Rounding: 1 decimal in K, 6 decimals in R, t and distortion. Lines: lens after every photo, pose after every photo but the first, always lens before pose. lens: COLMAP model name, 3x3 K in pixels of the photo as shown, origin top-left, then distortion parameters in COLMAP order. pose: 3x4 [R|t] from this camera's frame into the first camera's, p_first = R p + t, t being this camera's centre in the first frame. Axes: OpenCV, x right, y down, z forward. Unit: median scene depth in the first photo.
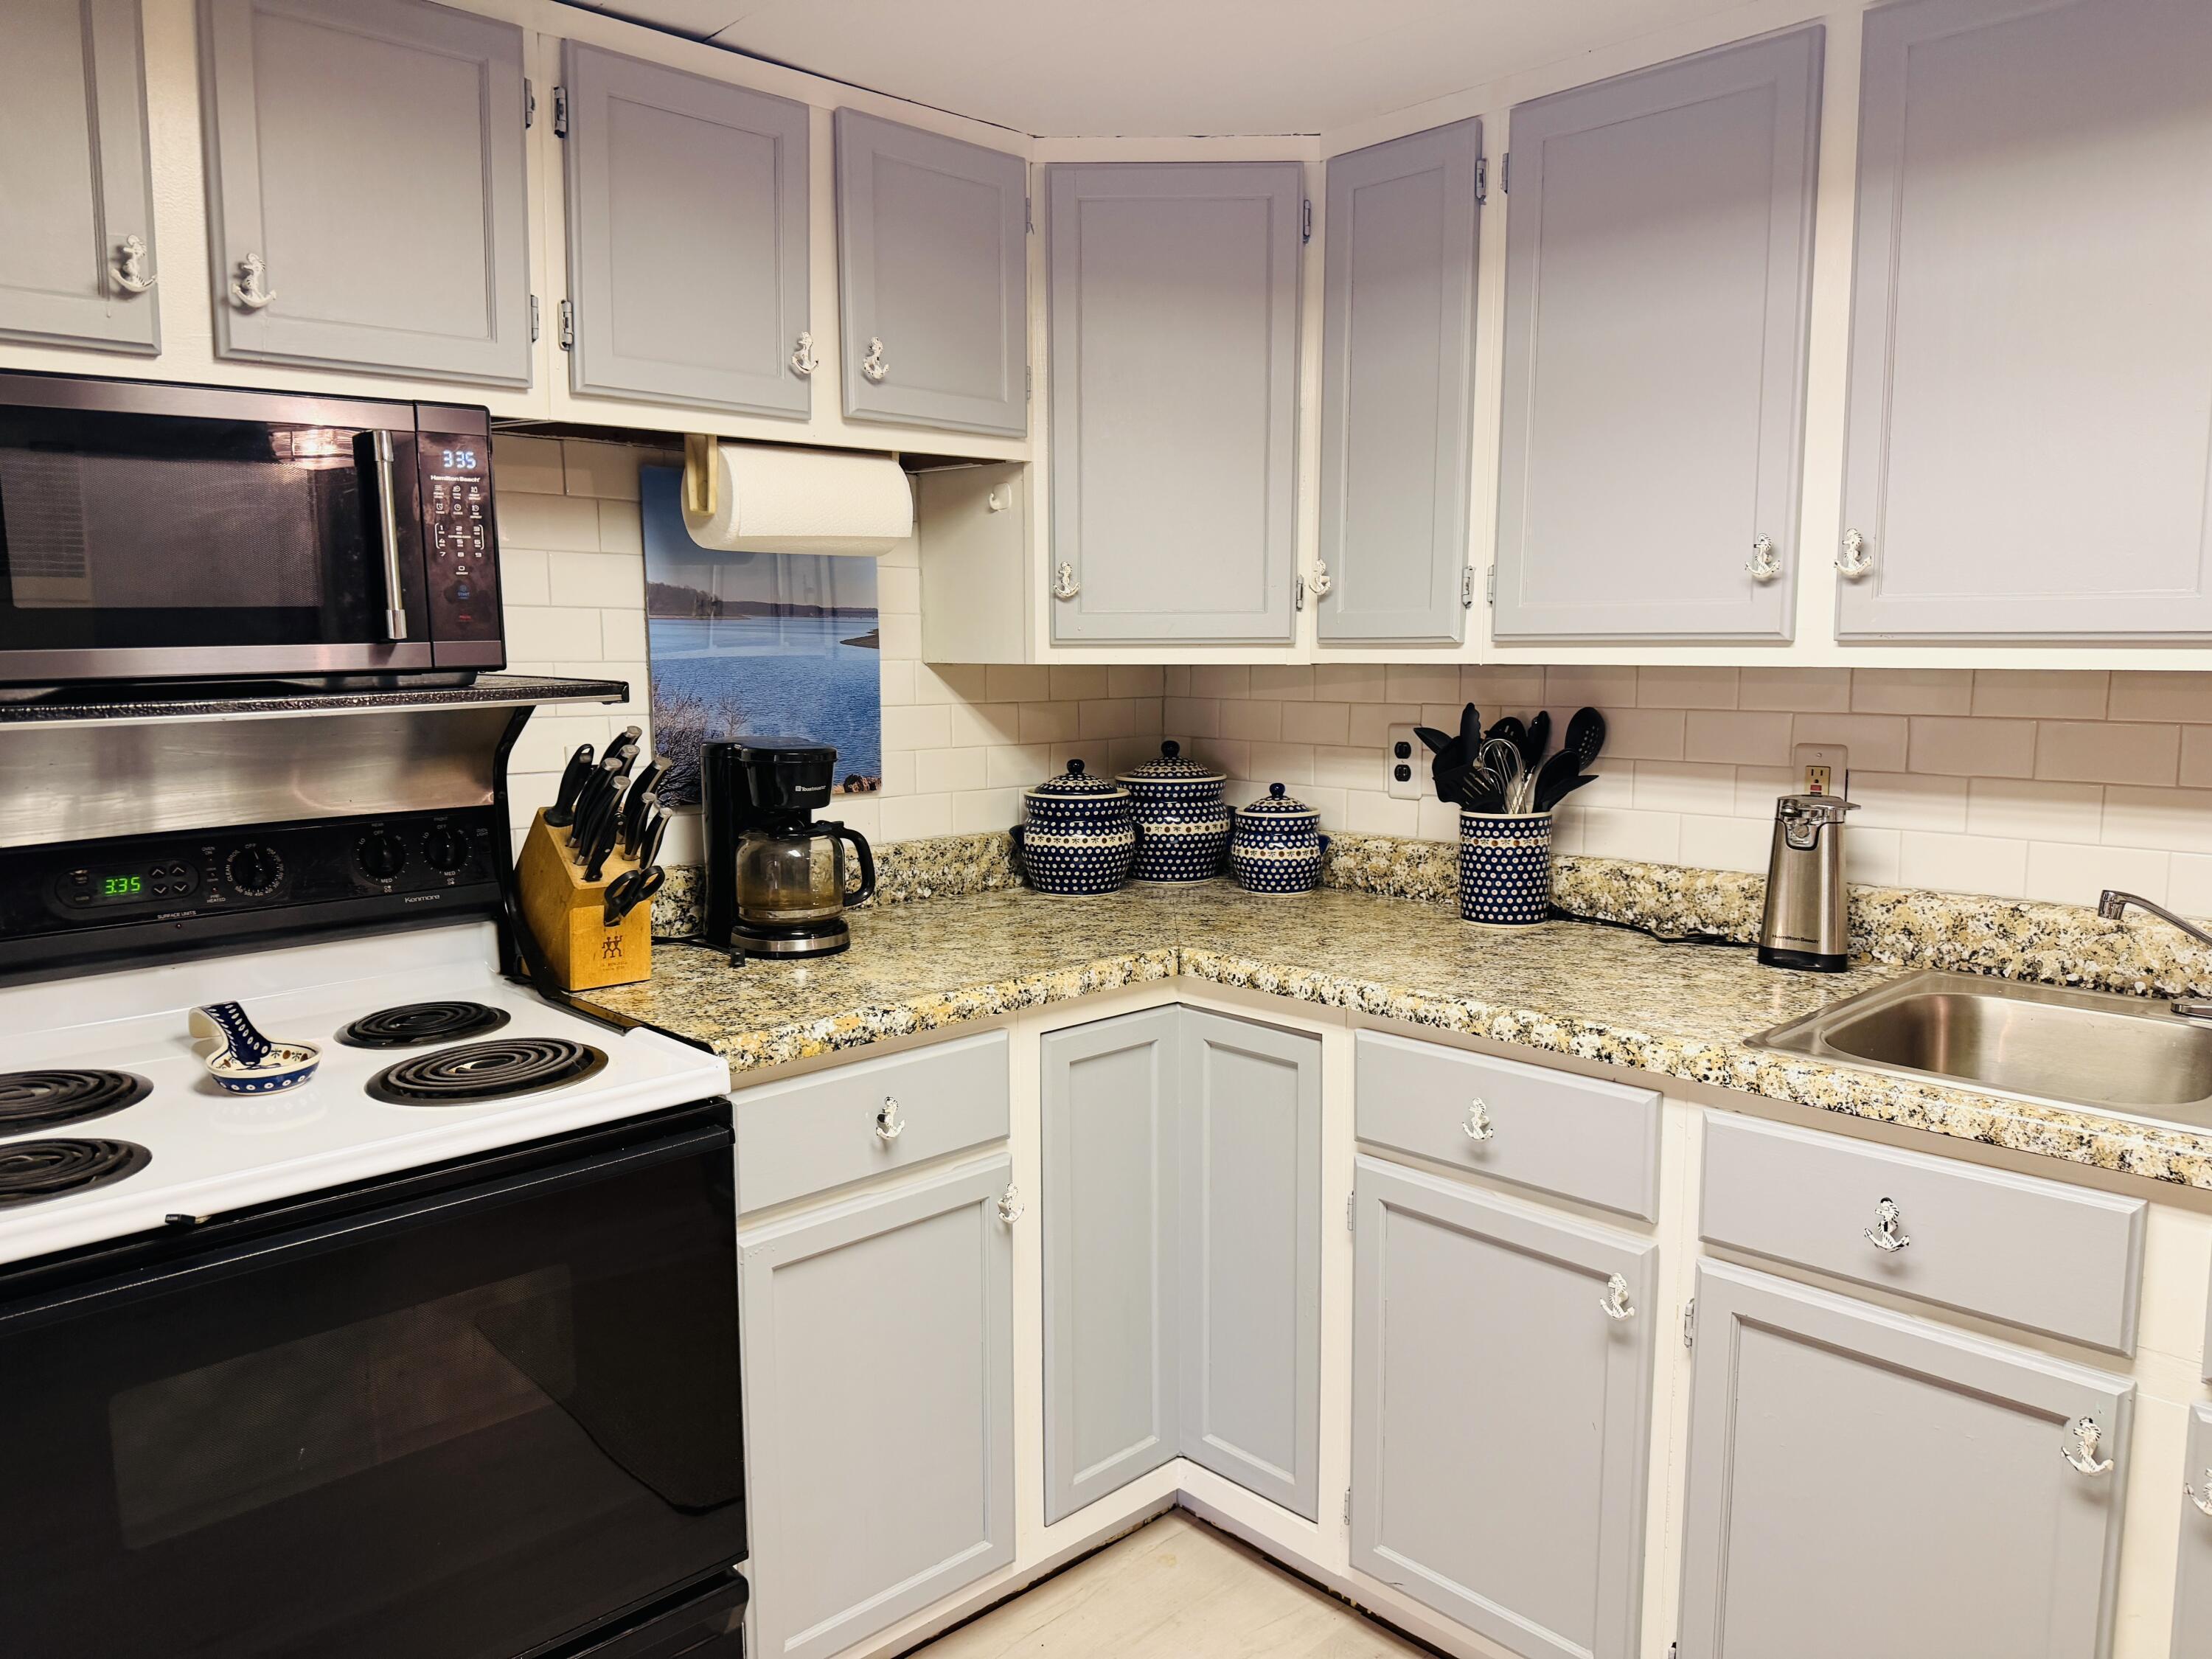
lens RADIAL K [[1563.6, 0, 1104.6], [0, 1563.6, 833.5], [0, 0, 1]] dist [0.052899, -0.075159]
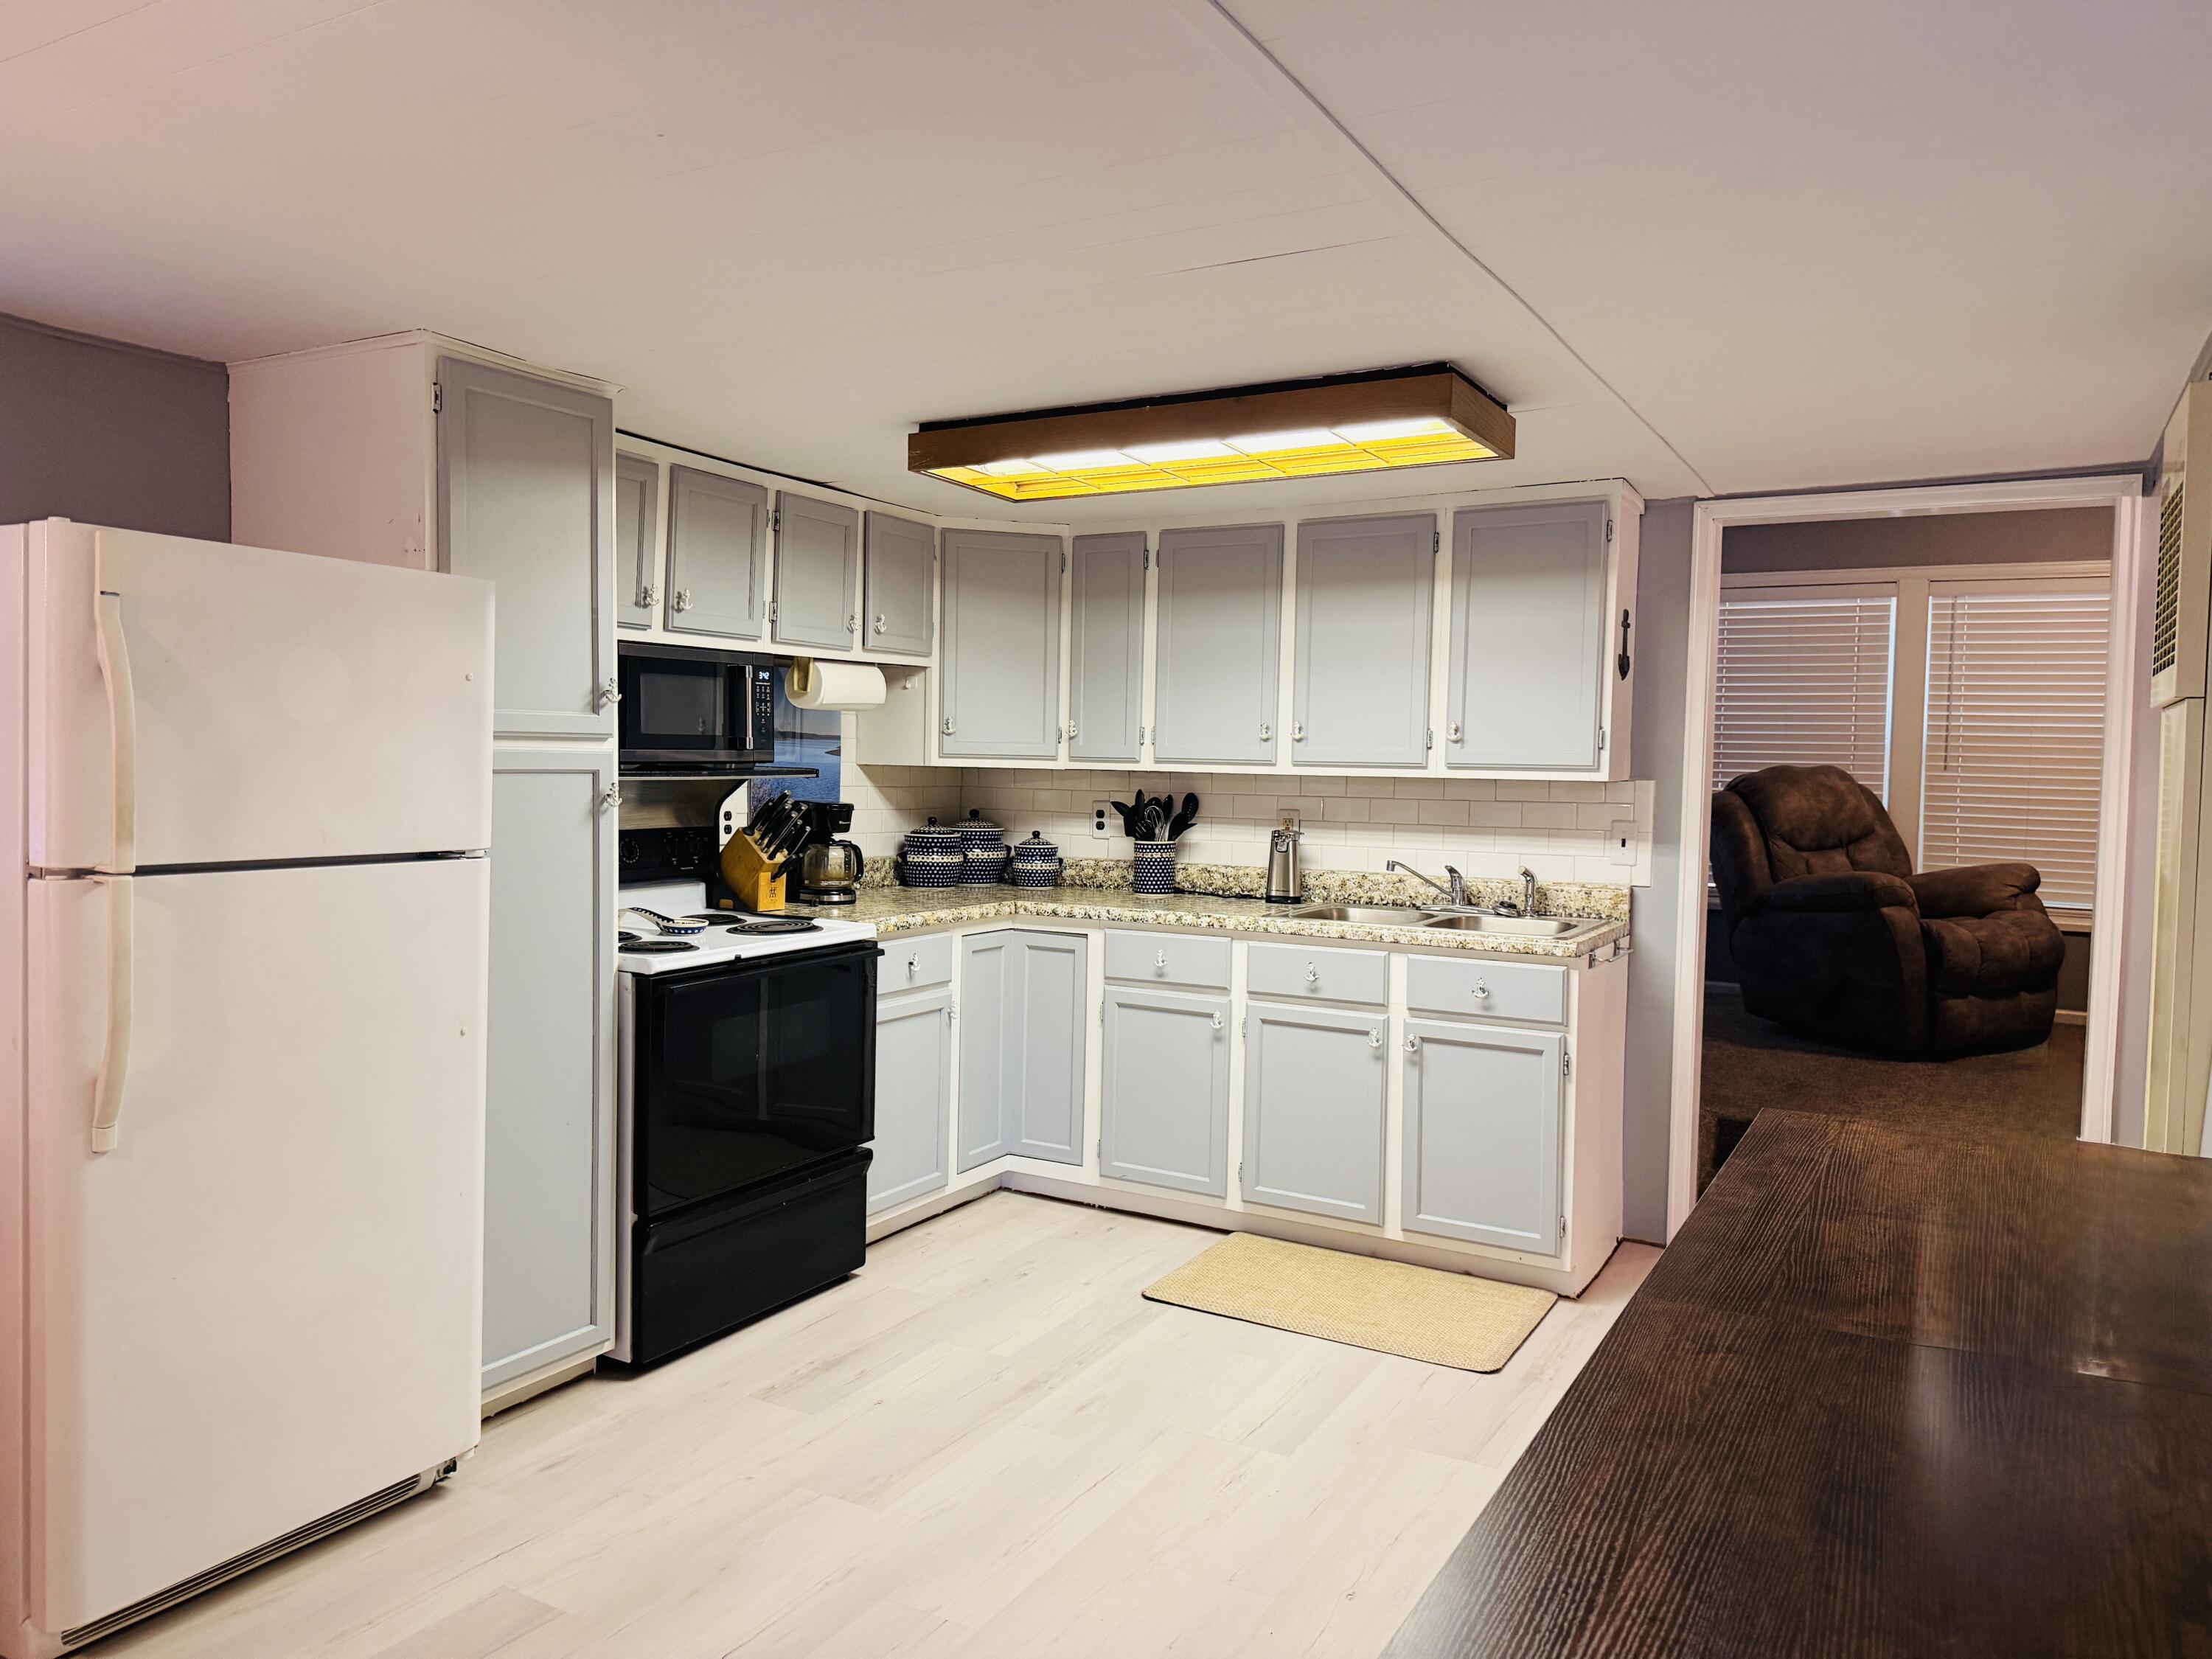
lens RADIAL K [[1563.6, 0, 1099.8], [0, 1563.6, 835.6], [0, 0, 1]] dist [0.052899, -0.075159]
pose [[0.957418, 0.009986, 0.288534, -0.495840], [0.011289, 0.997343, -0.071975, 0.151540], [-0.288486, 0.072167, 0.954760, -1.160705]]
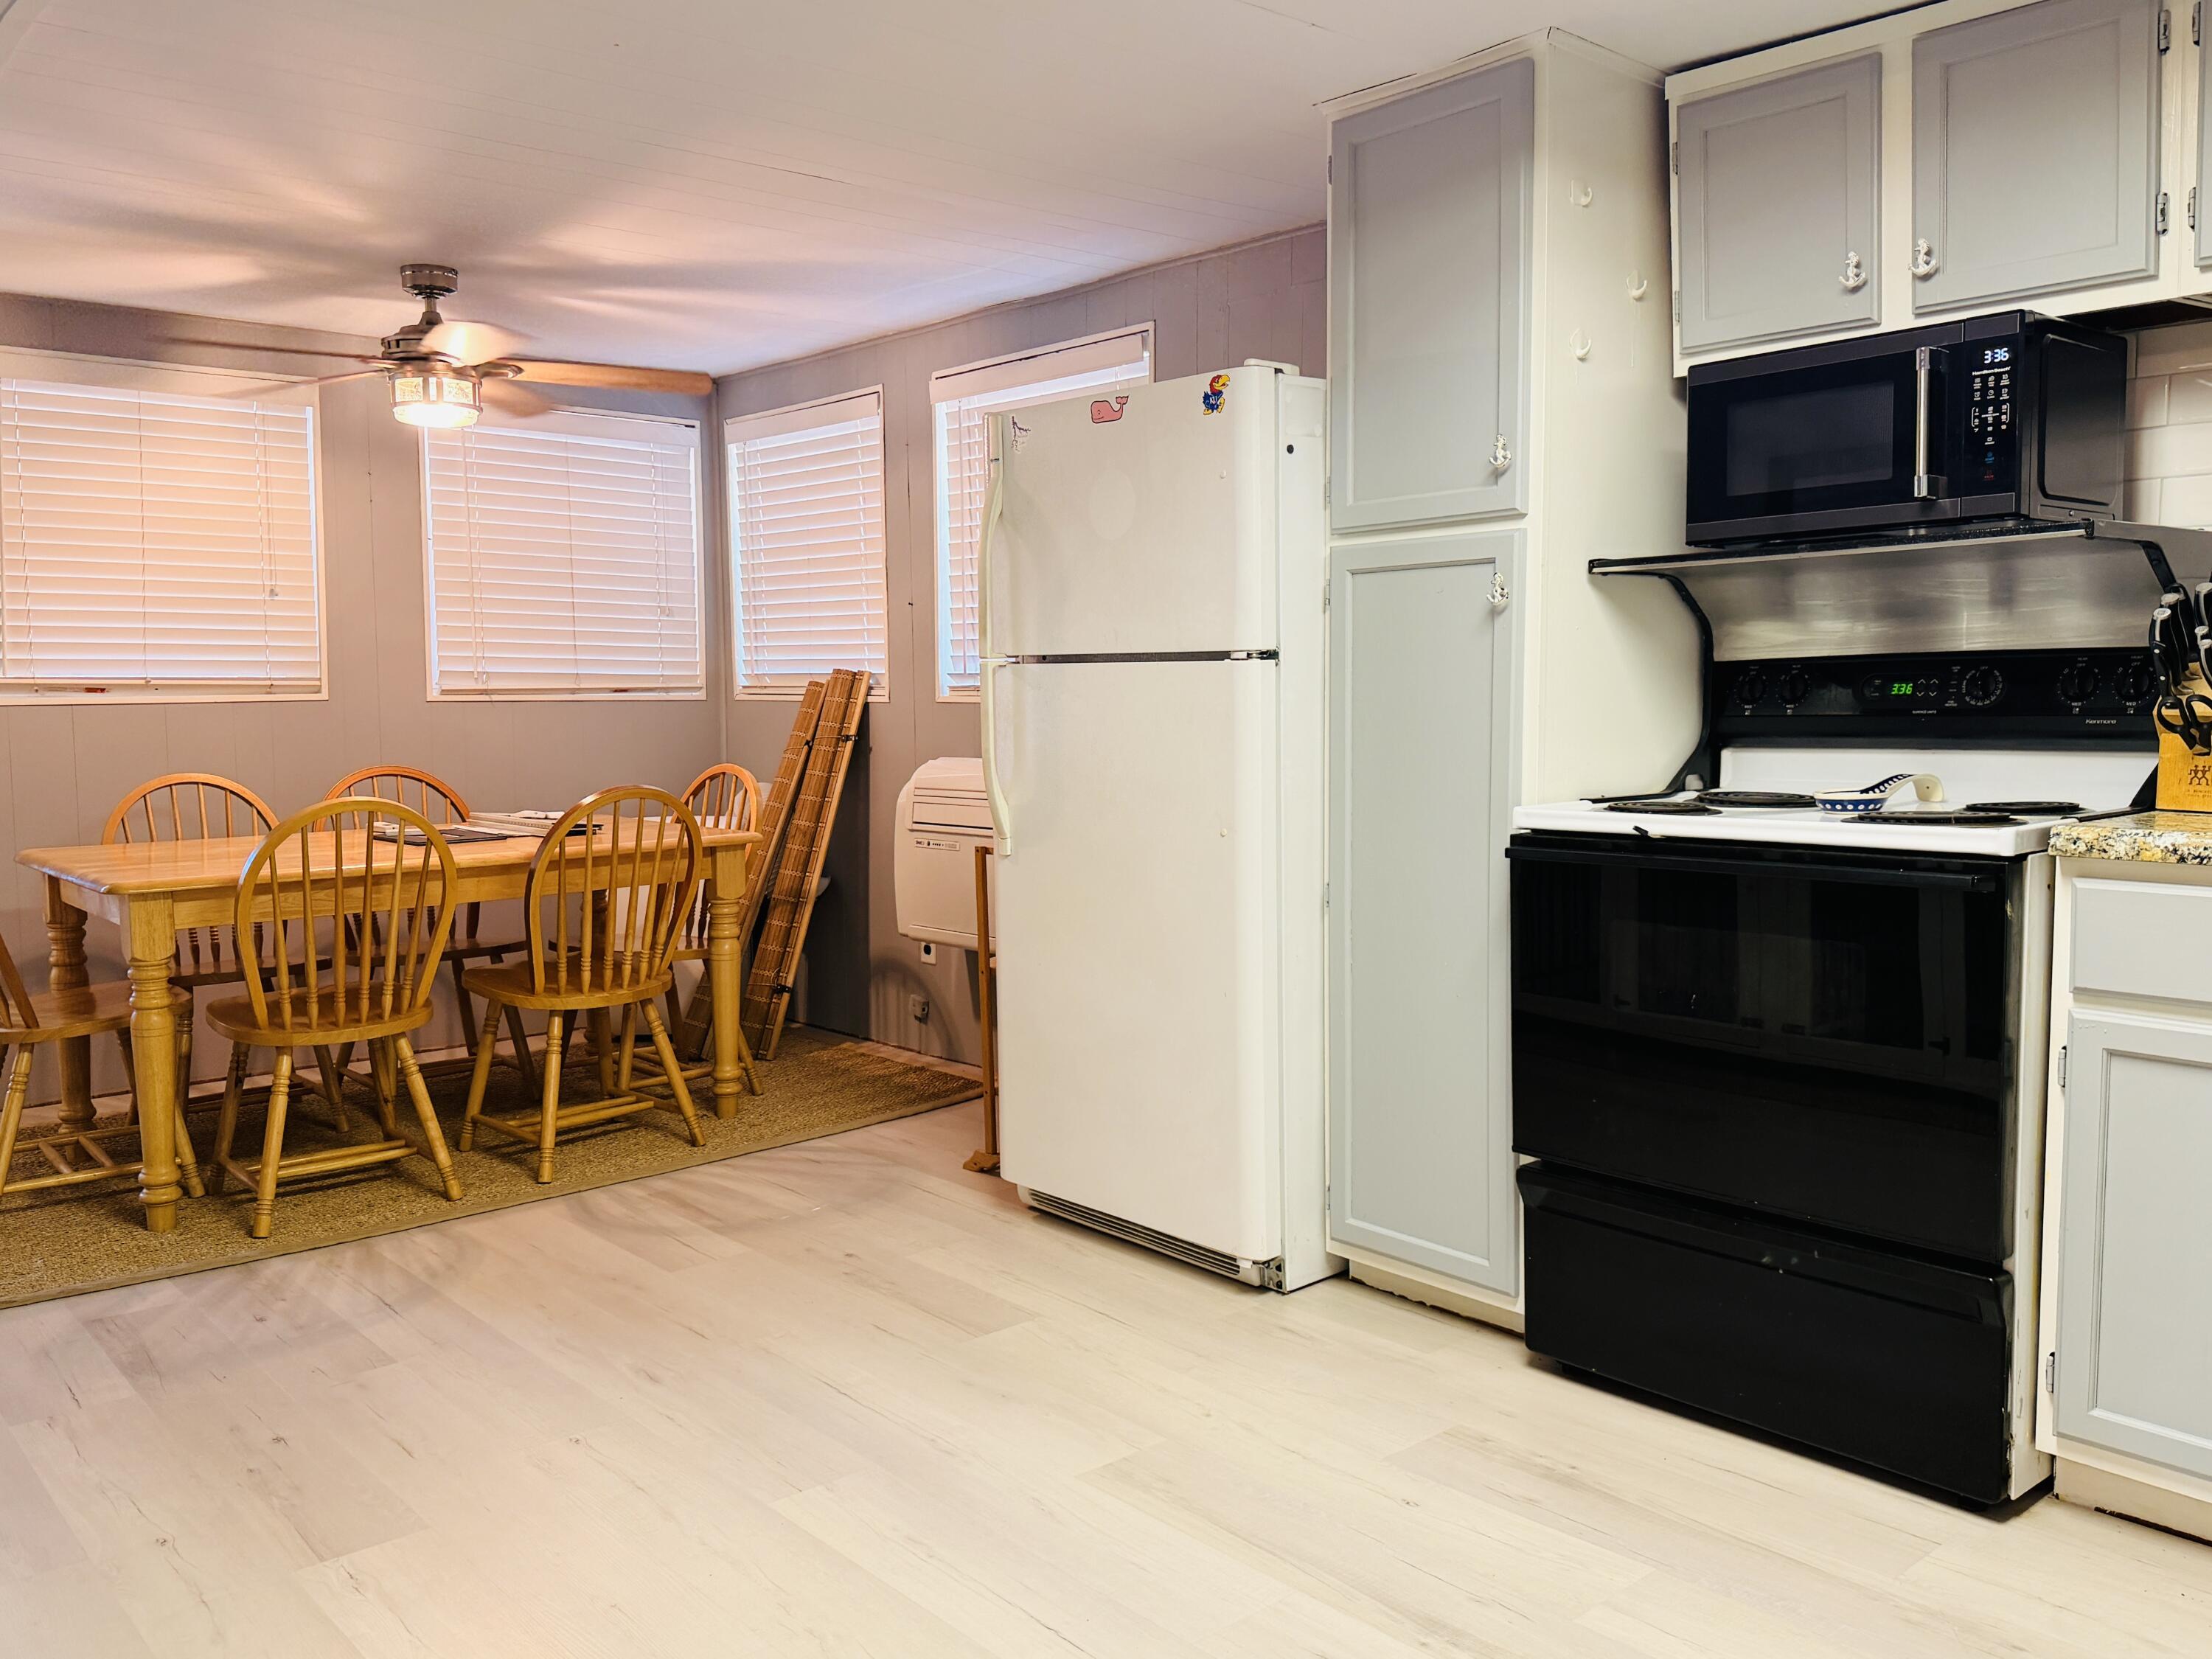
lens RADIAL K [[1751.9, 0, 1069.2], [0, 1751.9, 849.3], [0, 0, 1]] dist [-0.013352, -0.005089]
pose [[-0.070240, 0.102397, -0.992261, 0.913223], [-0.112846, 0.987516, 0.109895, 0.077371], [0.991127, 0.119691, -0.057808, 0.303408]]
